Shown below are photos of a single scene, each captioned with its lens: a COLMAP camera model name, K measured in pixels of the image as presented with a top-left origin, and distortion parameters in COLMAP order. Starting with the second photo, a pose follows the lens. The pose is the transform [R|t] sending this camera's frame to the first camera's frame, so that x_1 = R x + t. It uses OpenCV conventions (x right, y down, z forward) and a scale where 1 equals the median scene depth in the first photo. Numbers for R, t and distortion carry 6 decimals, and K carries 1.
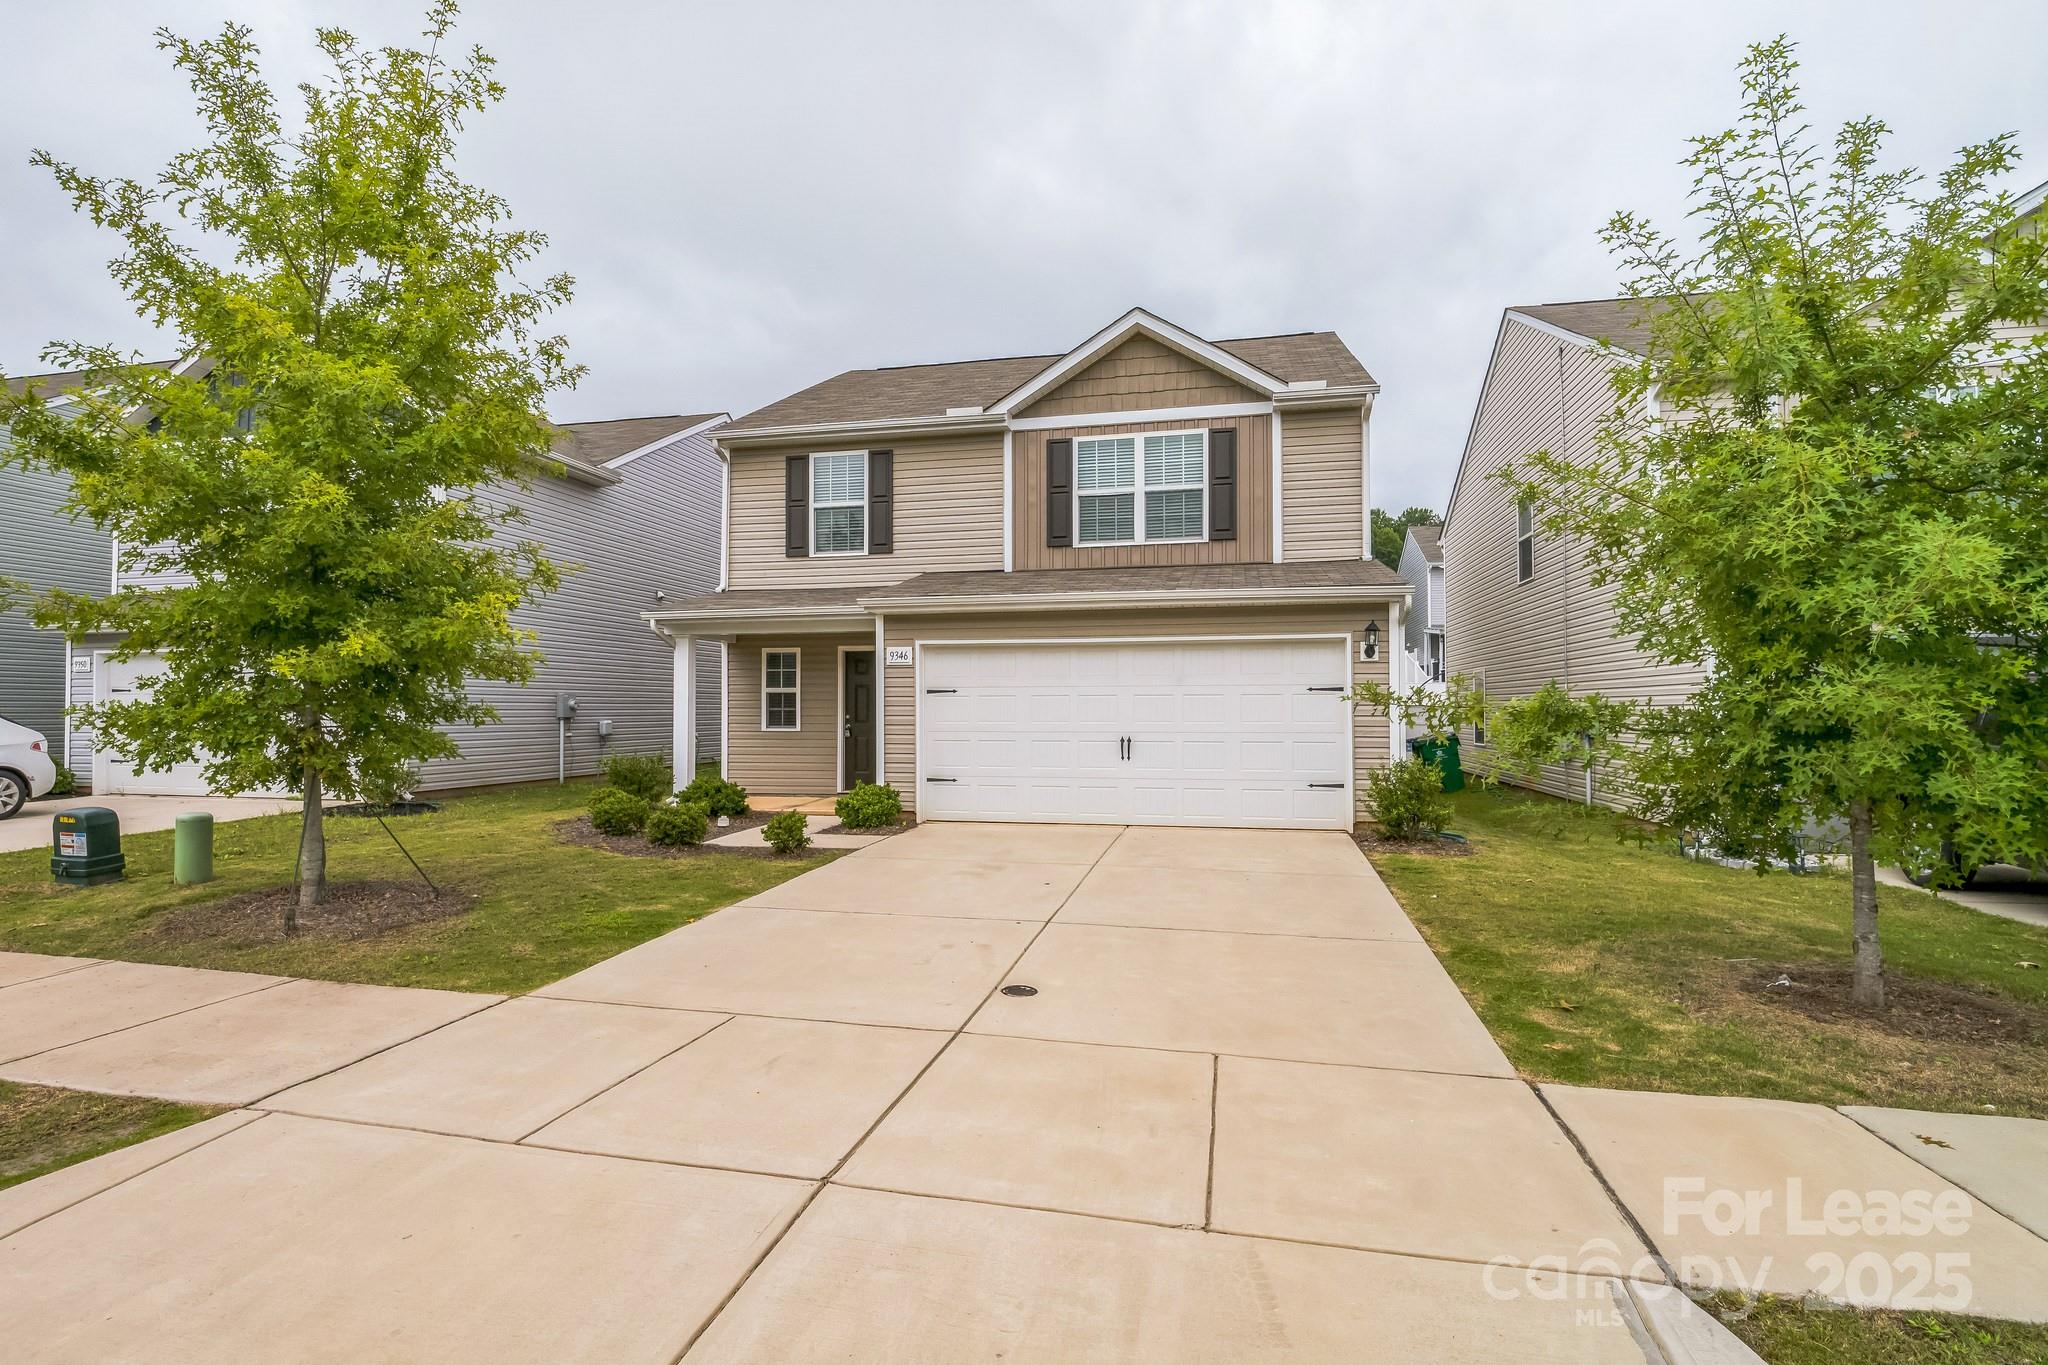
lens RADIAL K [[946.8, 0, 1028.0], [0, 946.8, 677.3], [0, 0, 1]] dist [-0.017008, -0.001005]
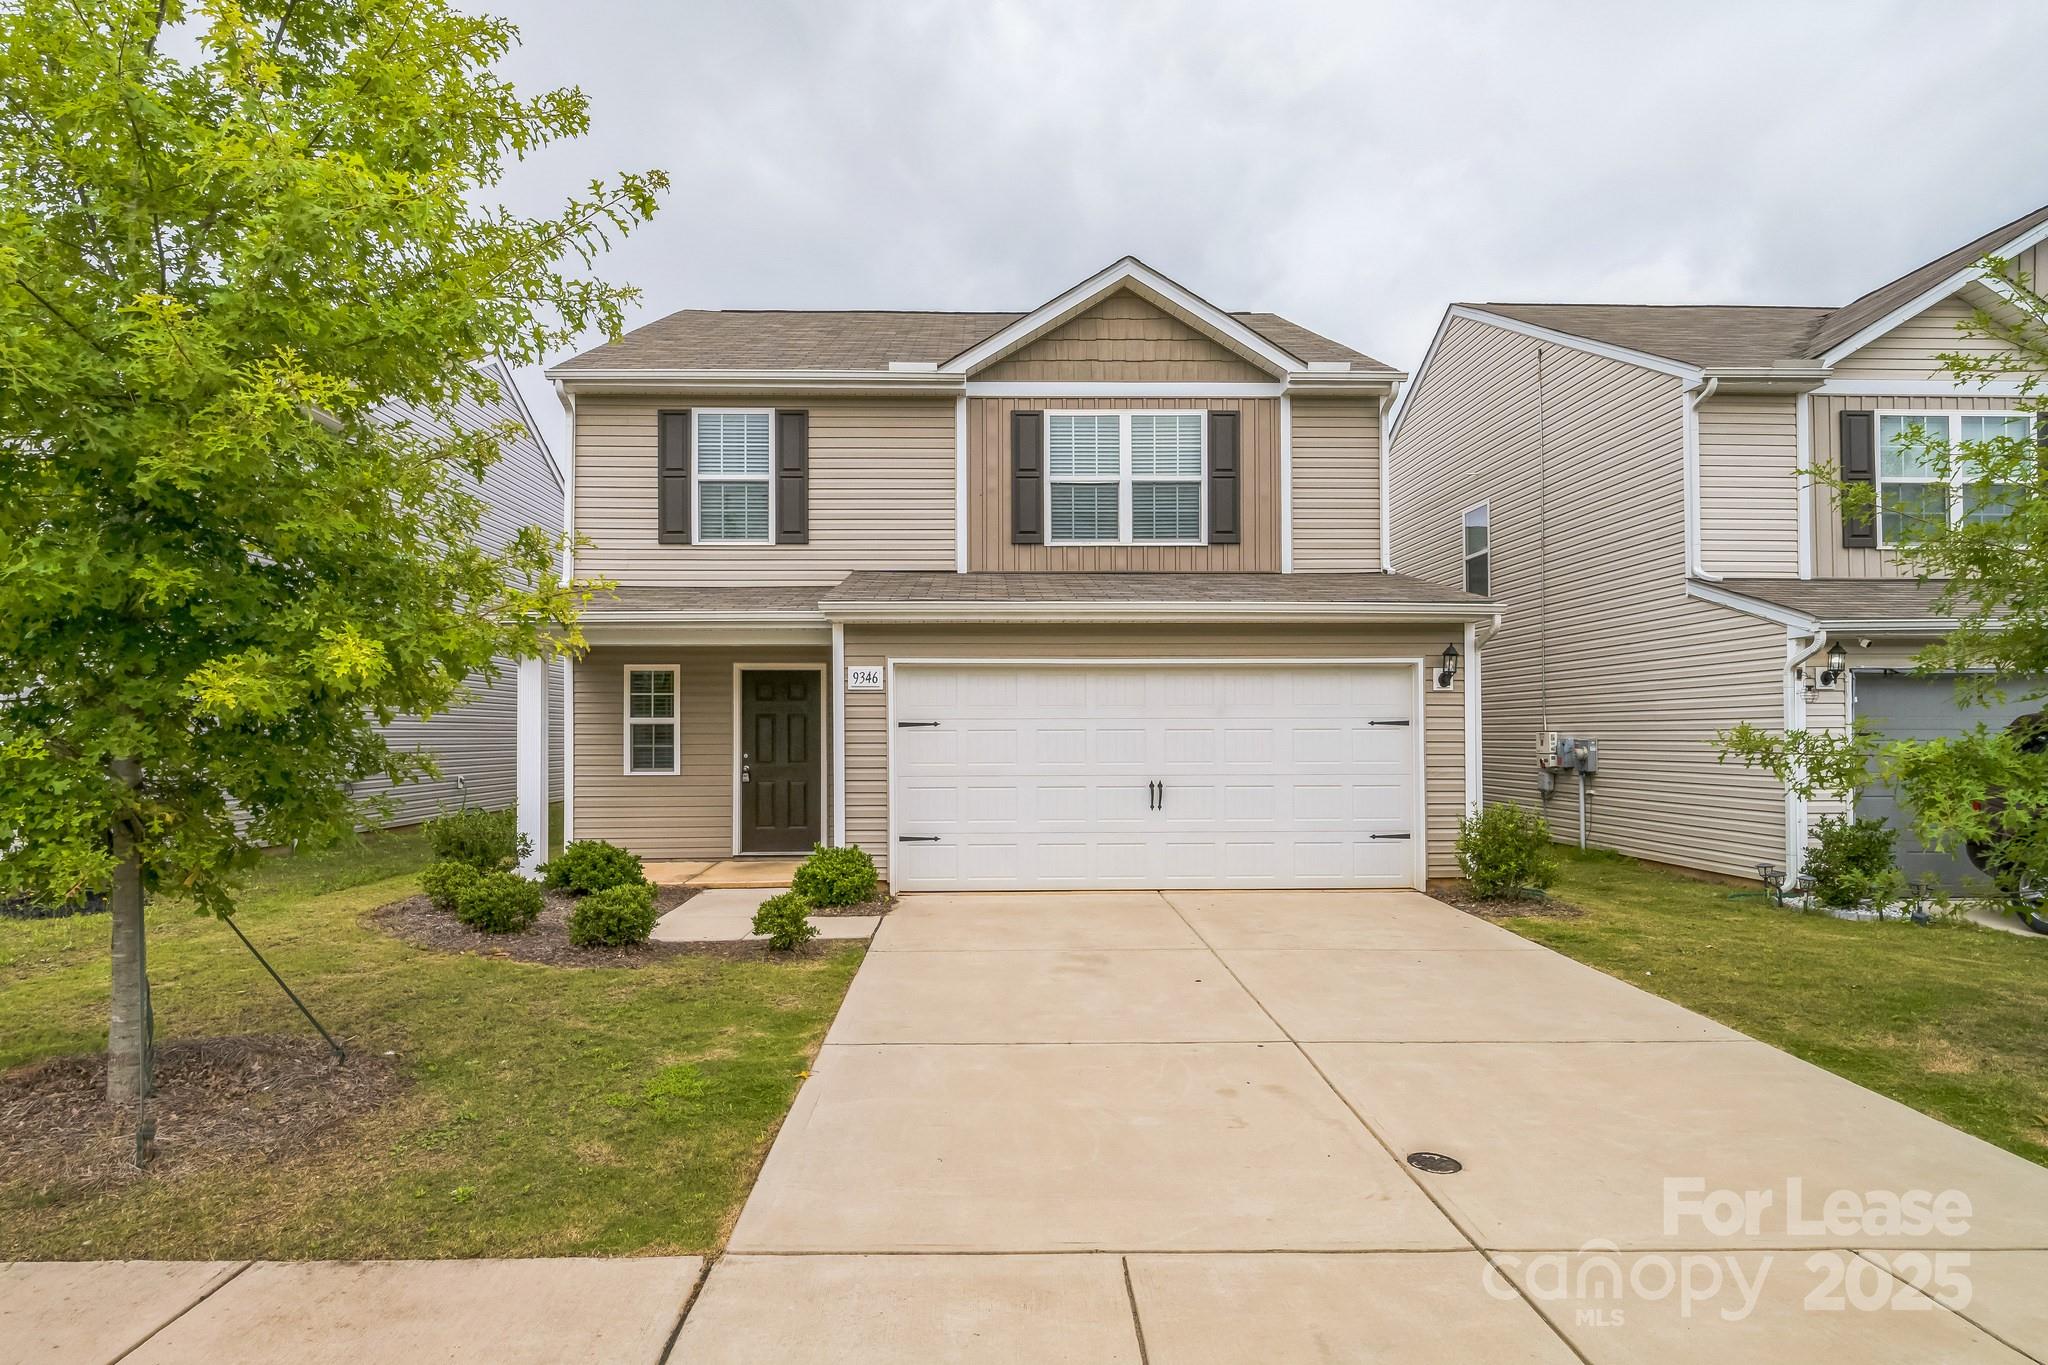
lens RADIAL K [[1077.1, 0, 1017.6], [0, 1077.1, 701.5], [0, 0, 1]] dist [-0.010051, 0.002416]
pose [[0.972906, 0.006401, 0.231112, -0.189946], [-0.006757, 0.999977, 0.000747, -0.004474], [-0.231102, -0.002288, 0.972927, 0.109710]]
